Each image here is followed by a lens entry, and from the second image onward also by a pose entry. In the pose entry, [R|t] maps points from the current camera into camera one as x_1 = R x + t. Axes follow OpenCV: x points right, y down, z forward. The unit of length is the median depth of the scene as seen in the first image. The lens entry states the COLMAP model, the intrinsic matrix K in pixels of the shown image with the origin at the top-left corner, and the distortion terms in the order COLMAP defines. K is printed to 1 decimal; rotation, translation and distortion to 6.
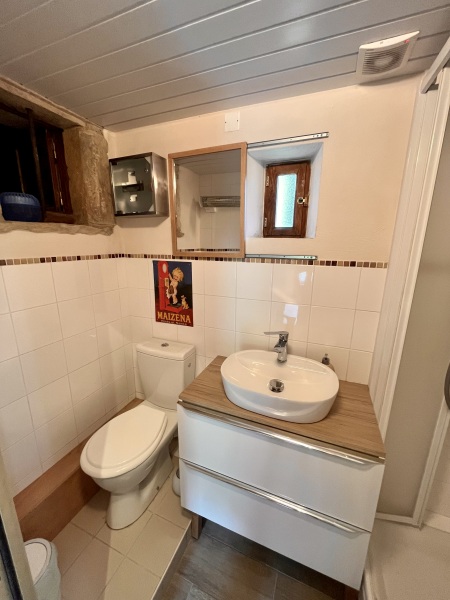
lens RADIAL K [[242.0, 0, 224.7], [0, 242.0, 300.2], [0, 0, 1]] dist [-0.008502, -0.000718]
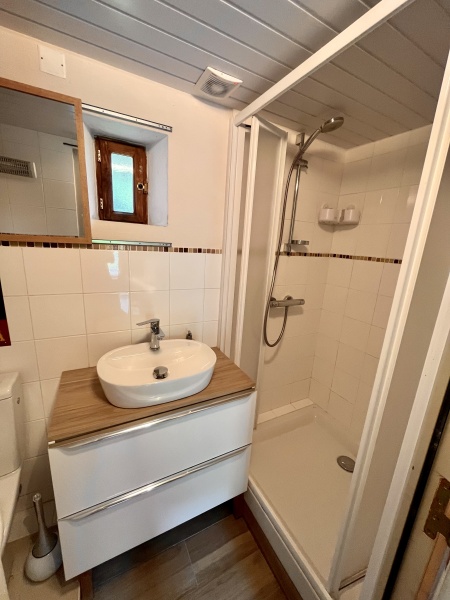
lens RADIAL K [[242.0, 0, 225.0], [0, 242.0, 299.6], [0, 0, 1]] dist [-0.008502, -0.000718]
pose [[0.636237, -0.151950, 0.756382, -0.308591], [0.125295, 0.987748, 0.093036, -0.005539], [-0.761251, 0.035578, 0.647480, 0.127865]]
